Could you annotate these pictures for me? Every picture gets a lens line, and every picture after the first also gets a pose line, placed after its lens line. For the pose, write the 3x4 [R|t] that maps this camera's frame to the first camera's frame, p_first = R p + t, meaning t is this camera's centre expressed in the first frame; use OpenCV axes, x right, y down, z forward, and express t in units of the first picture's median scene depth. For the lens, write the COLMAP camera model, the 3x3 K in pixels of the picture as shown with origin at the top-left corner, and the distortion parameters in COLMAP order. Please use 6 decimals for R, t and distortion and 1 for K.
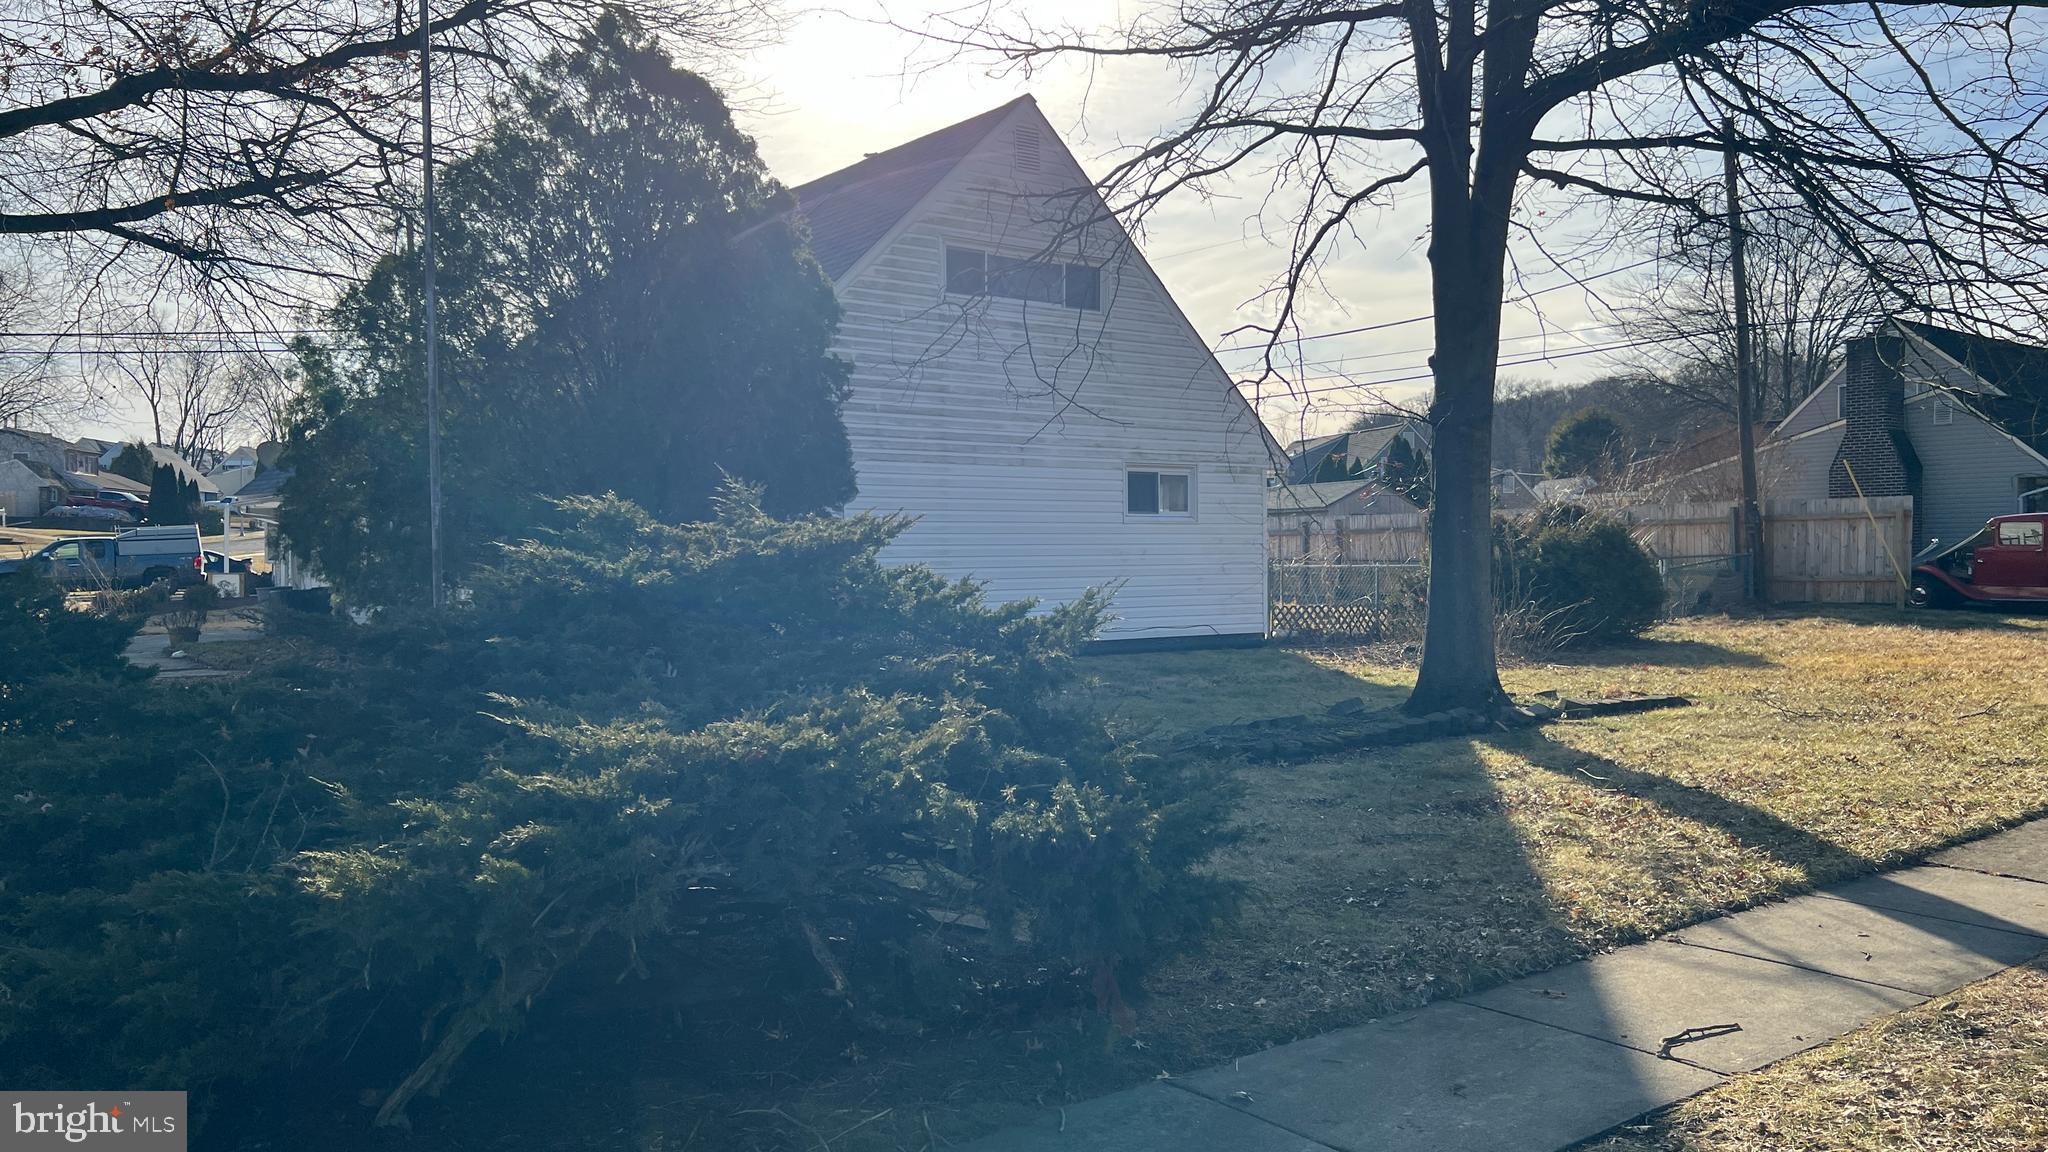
lens RADIAL K [[1548.2, 0, 1031.3], [0, 1548.2, 577.7], [0, 0, 1]] dist [0.072566, -0.084907]
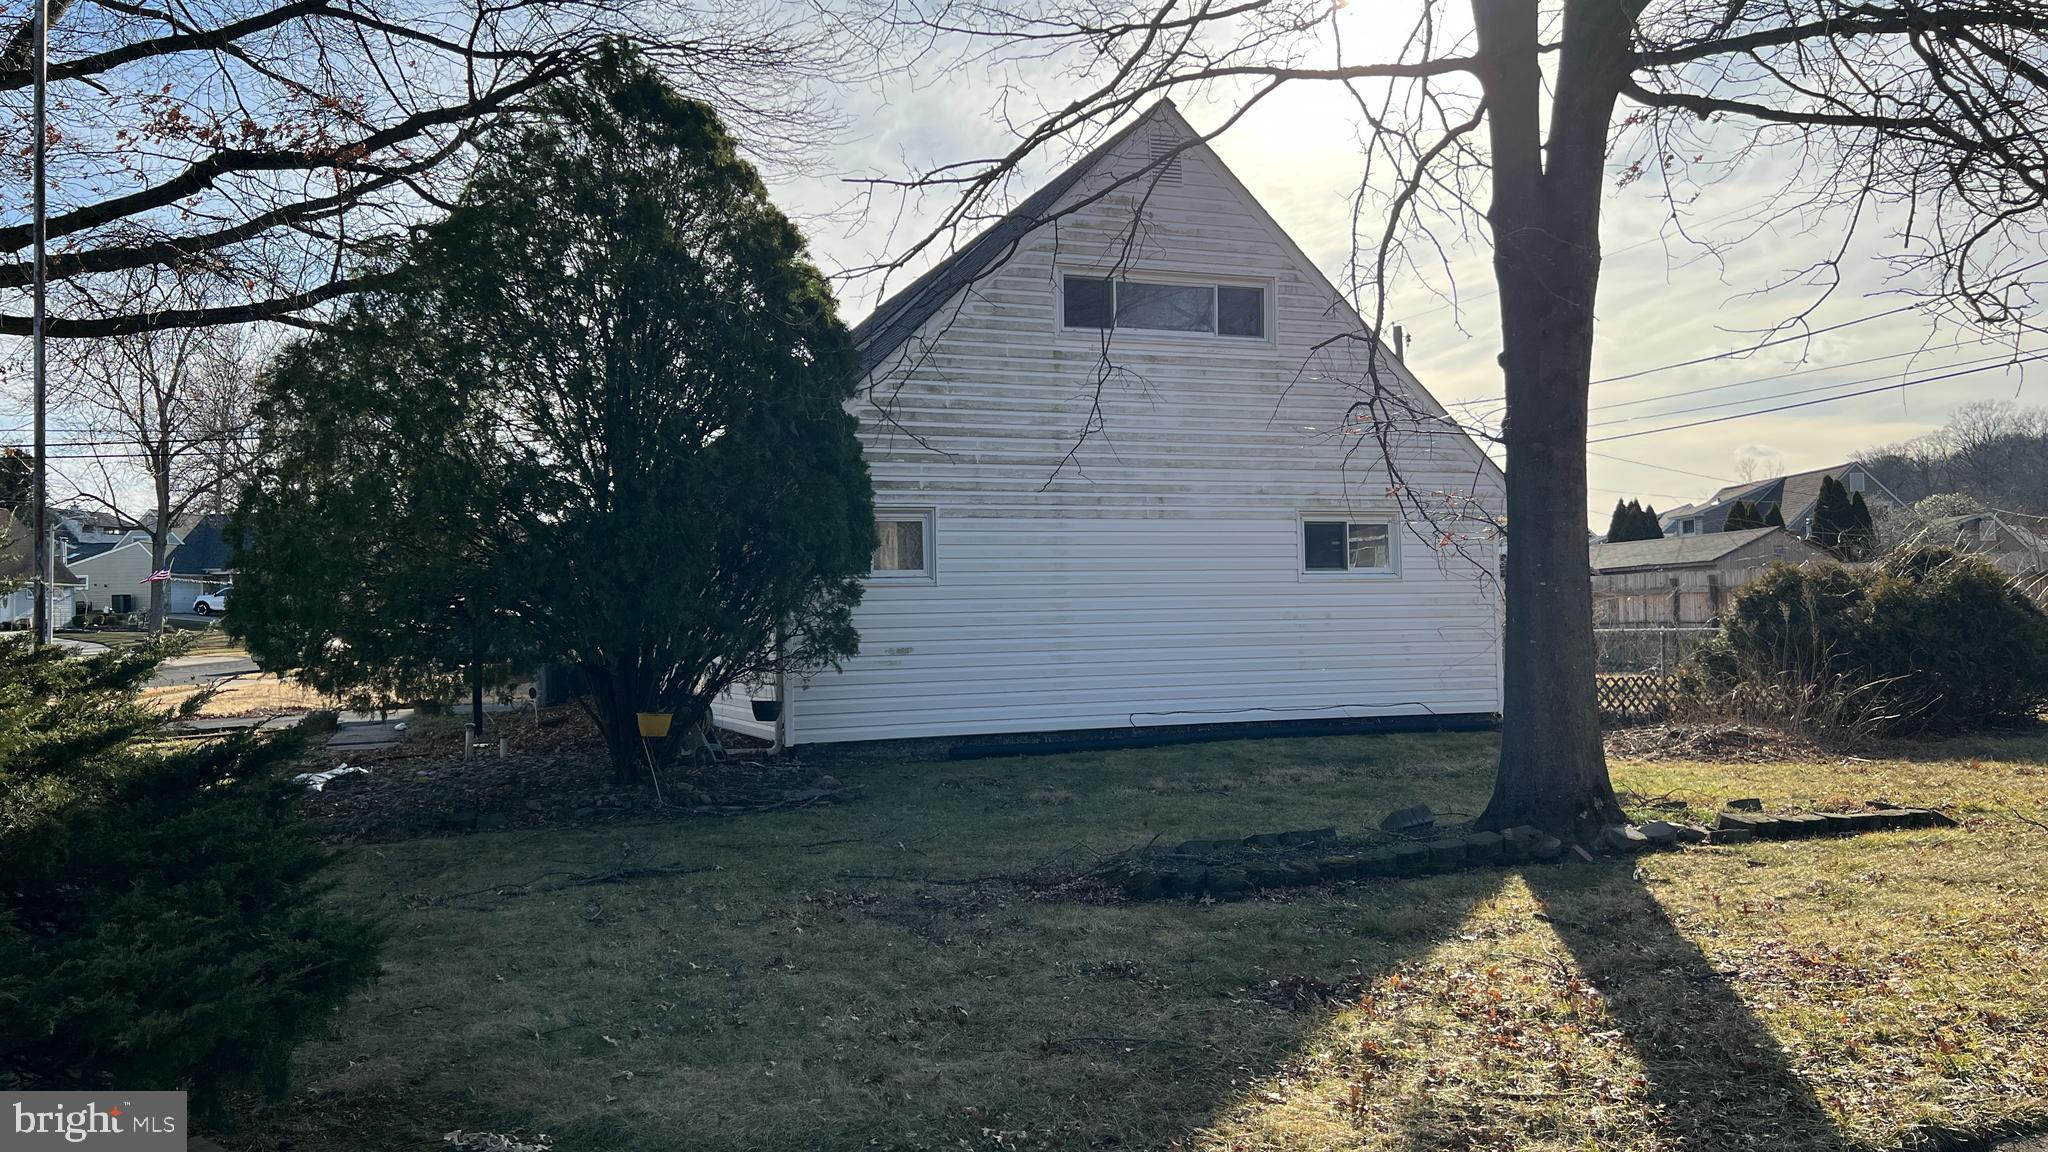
lens RADIAL K [[1548.2, 0, 1019.2], [0, 1548.2, 571.1], [0, 0, 1]] dist [0.072566, -0.084907]
pose [[0.958103, -0.021330, -0.285627, 0.168322], [0.007809, 0.998798, -0.048395, -0.001456], [0.286316, 0.044137, 0.957118, 0.148206]]
